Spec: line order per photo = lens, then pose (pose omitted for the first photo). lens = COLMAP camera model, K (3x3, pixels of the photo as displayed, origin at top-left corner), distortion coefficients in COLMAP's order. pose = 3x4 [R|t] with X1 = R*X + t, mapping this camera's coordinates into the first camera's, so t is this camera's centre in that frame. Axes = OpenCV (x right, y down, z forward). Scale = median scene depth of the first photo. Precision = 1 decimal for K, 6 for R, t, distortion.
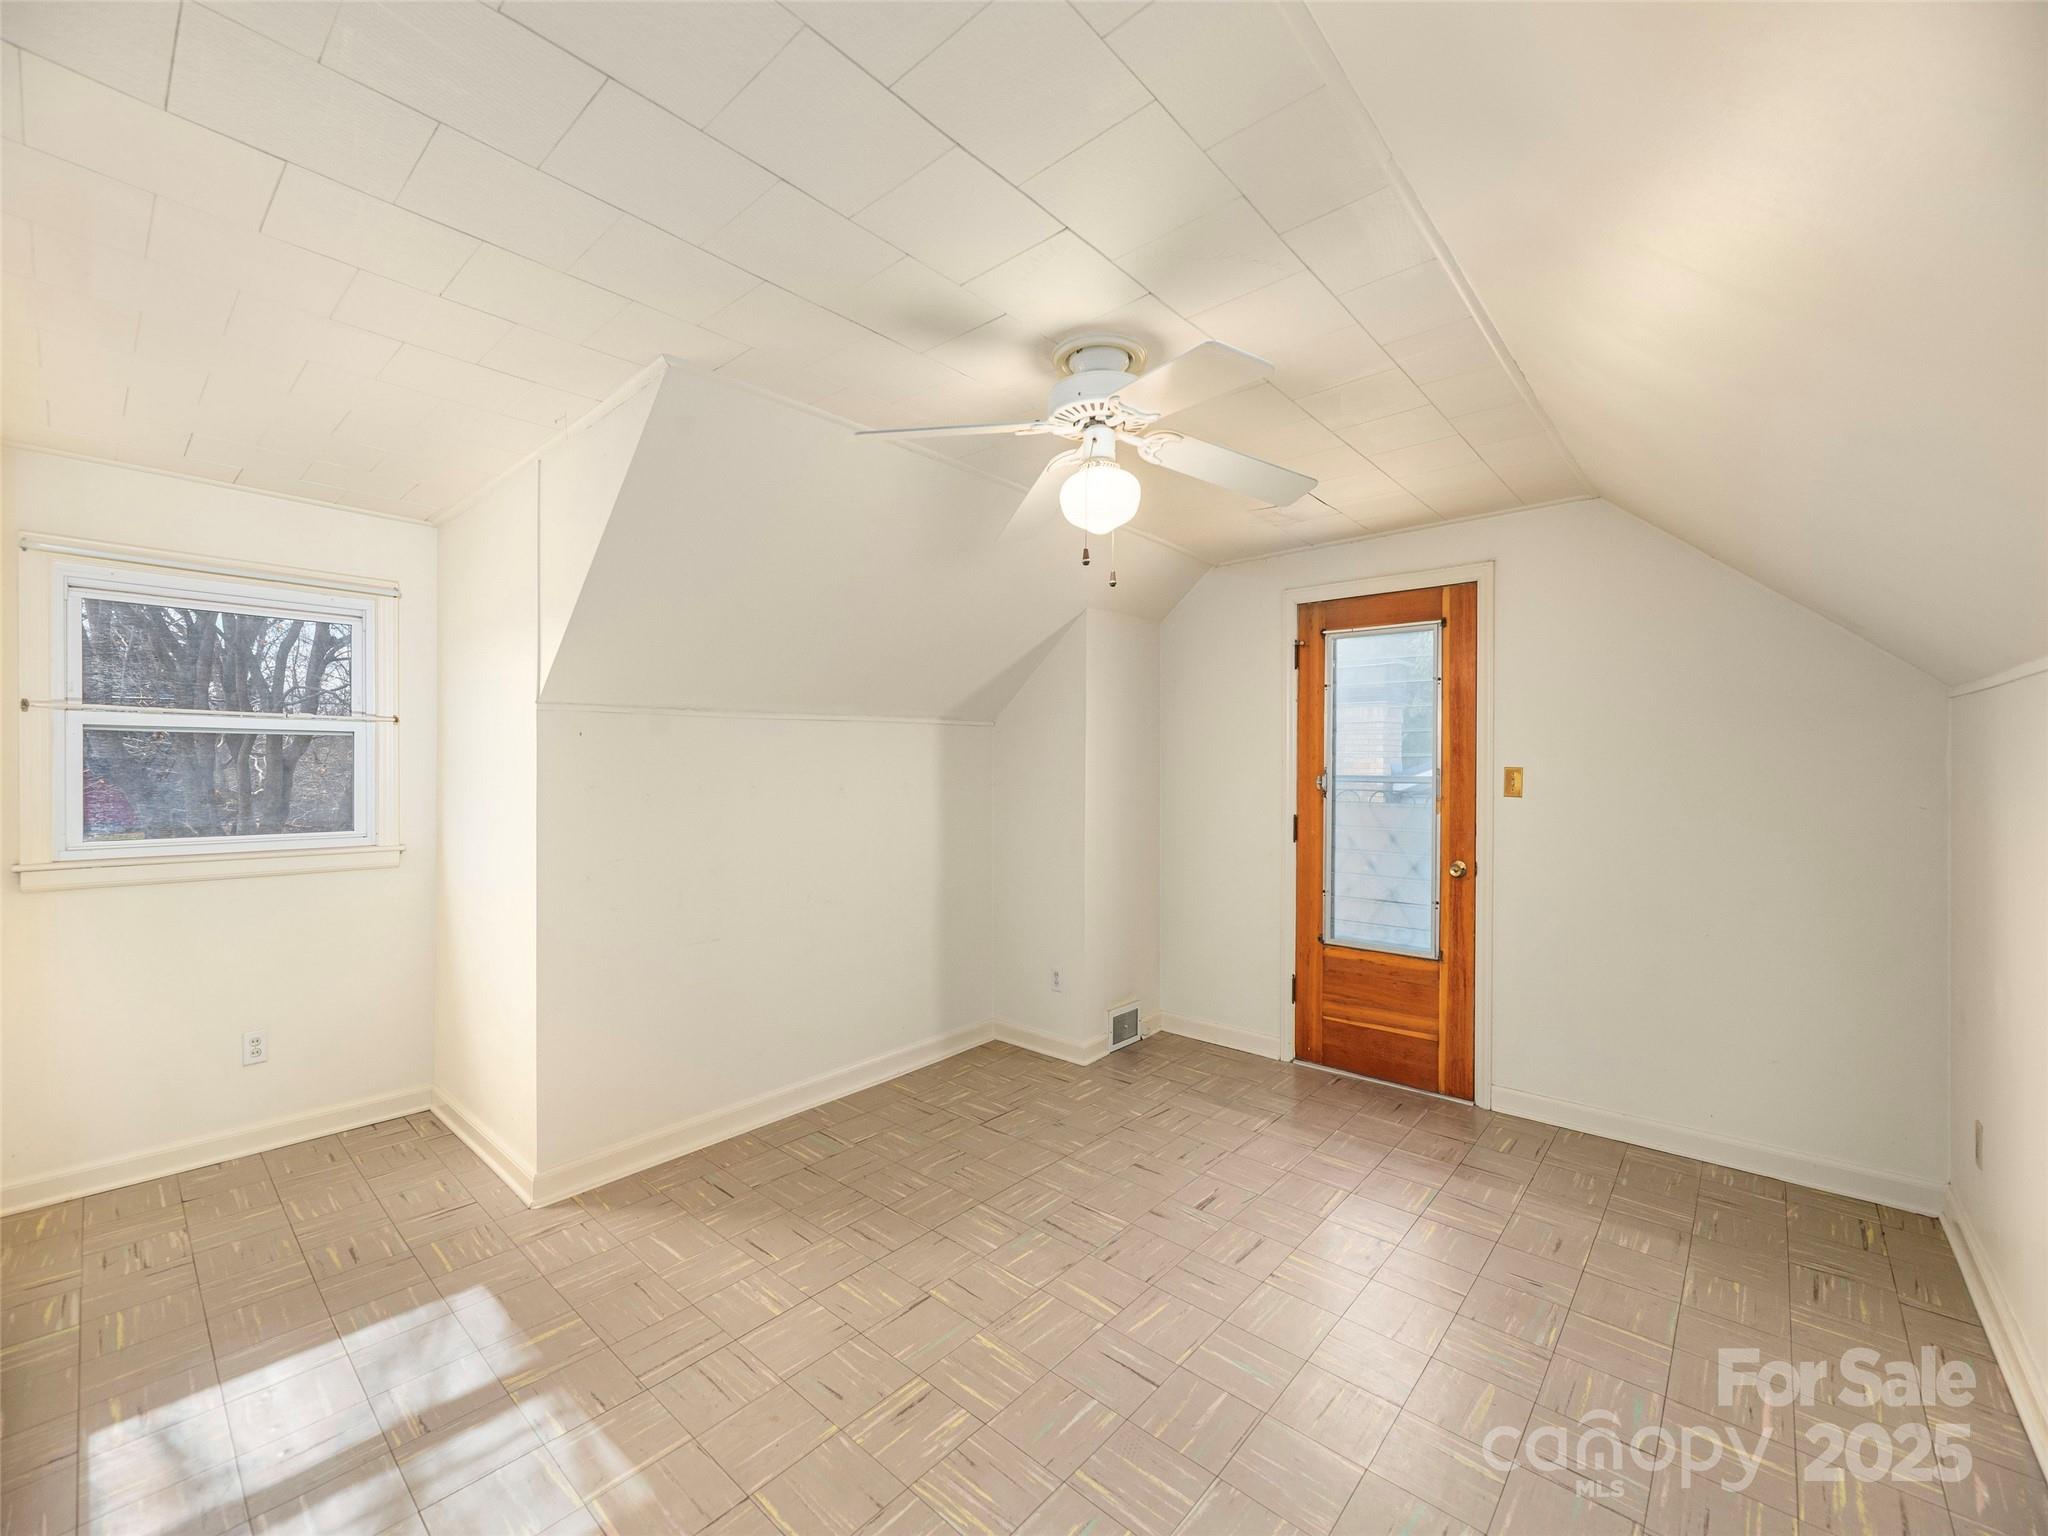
lens RADIAL K [[836.1, 0, 1027.2], [0, 836.1, 771.3], [0, 0, 1]] dist [-0.005513, 0.000425]
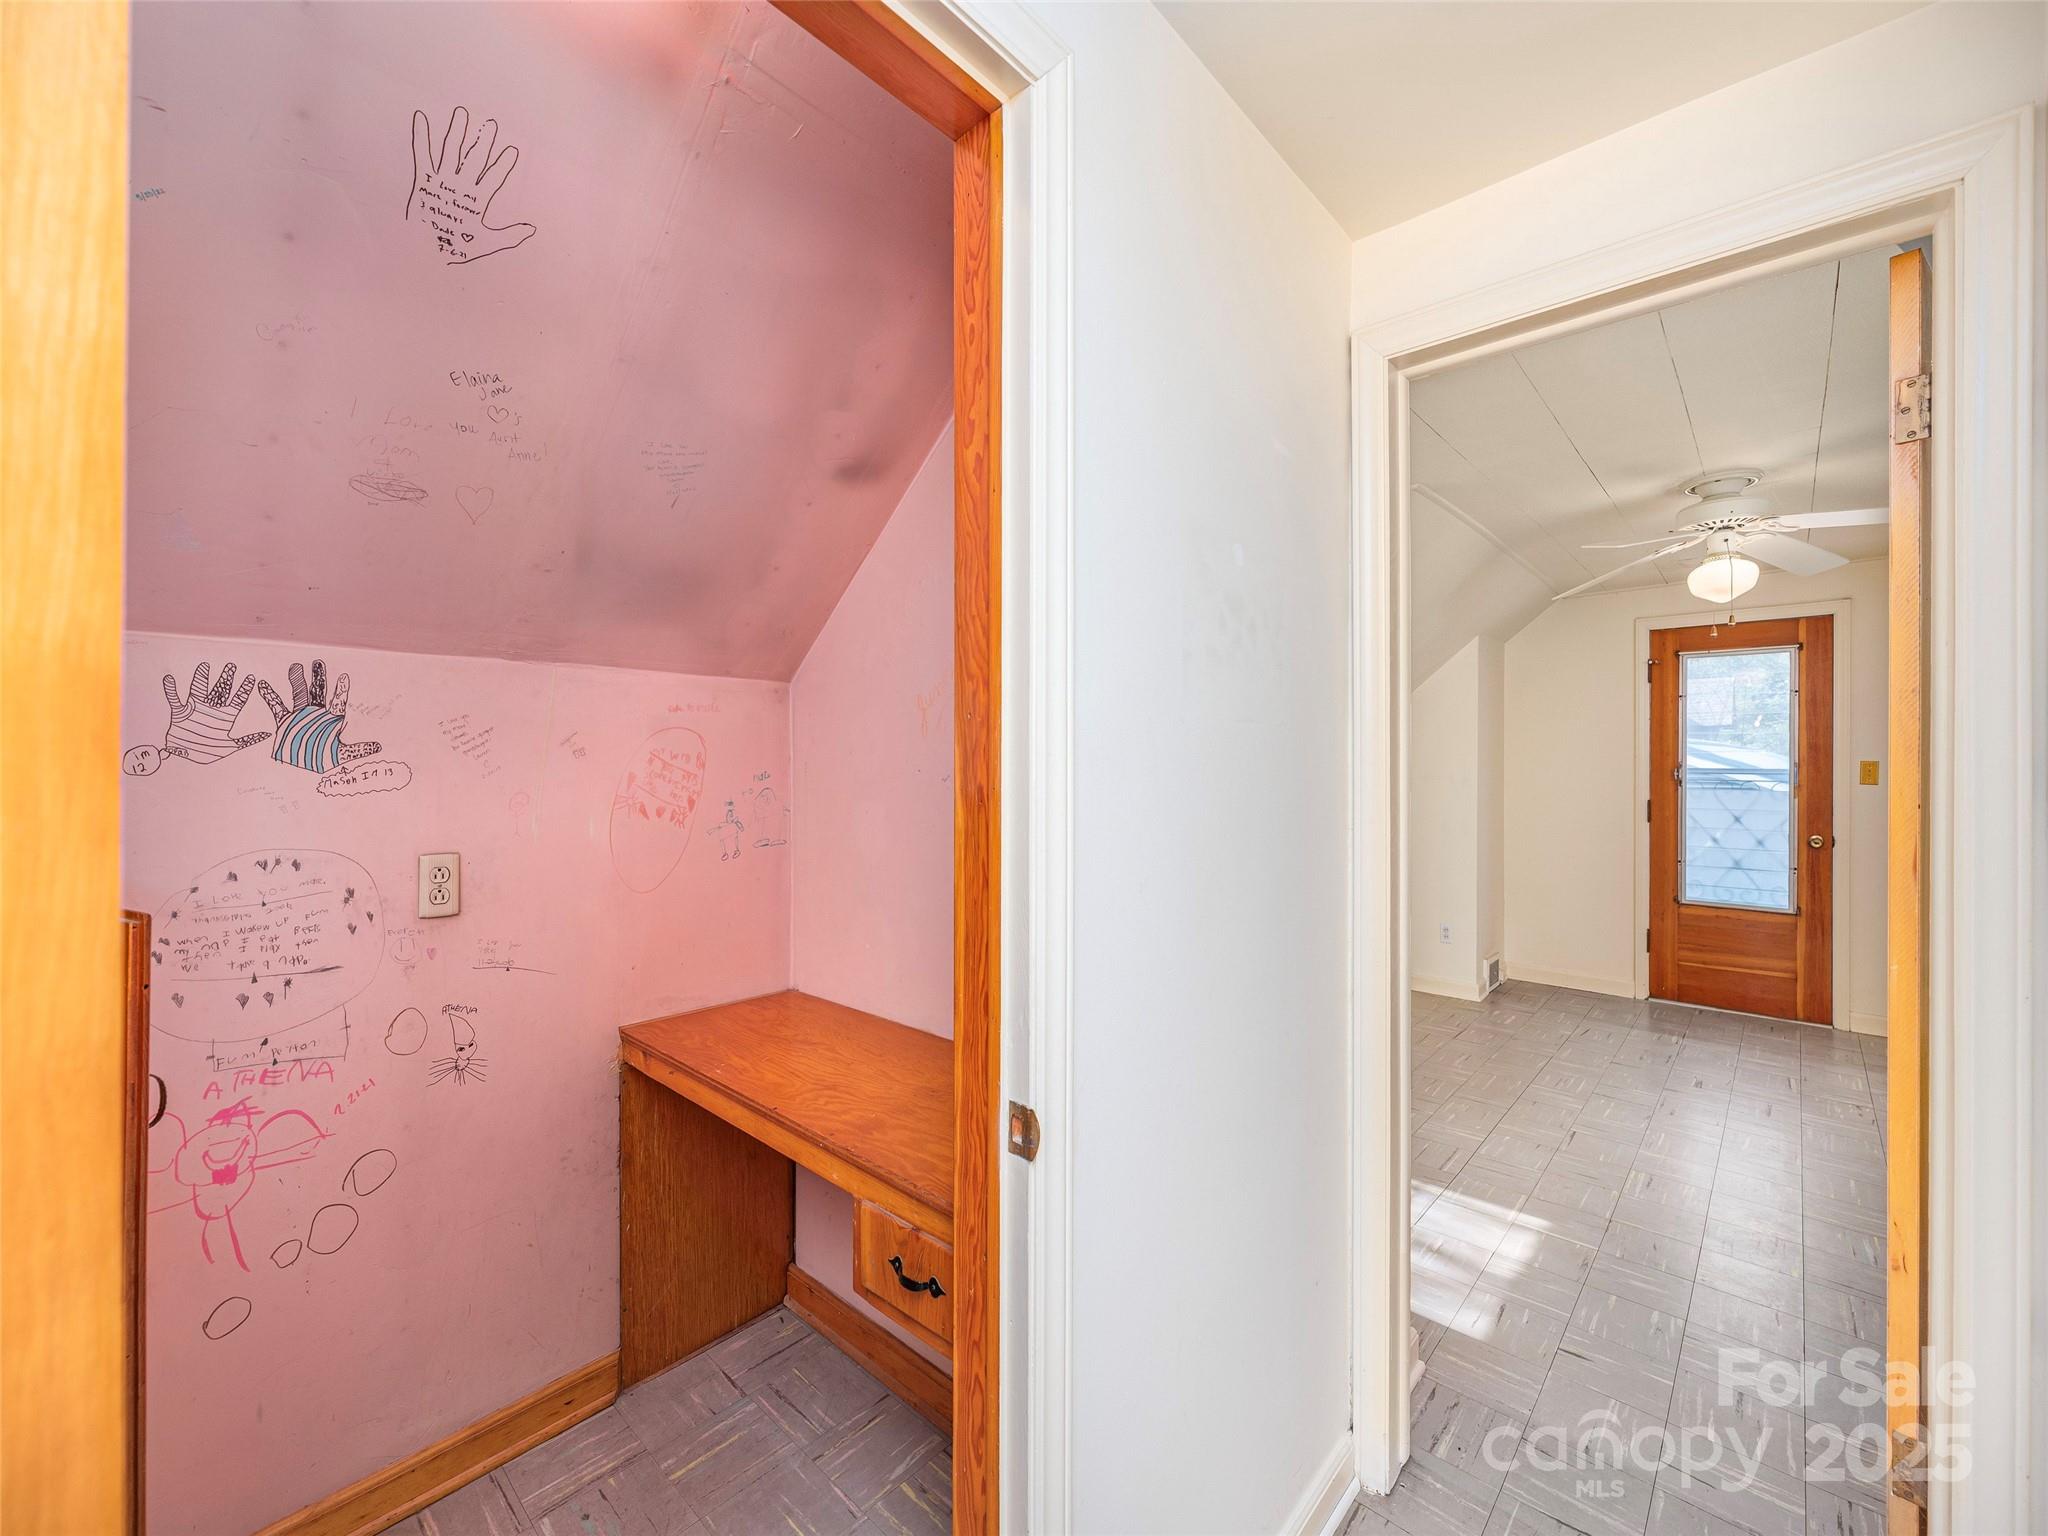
lens RADIAL K [[823.4, 0, 1024.0], [0, 823.4, 768.0], [0, 0, 1]] dist [0.000324, 0.000364]
pose [[0.999653, -0.004956, -0.025887, -0.627502], [0.005034, 0.999983, 0.002956, -0.004620], [0.025872, -0.003085, 0.999661, -0.269408]]
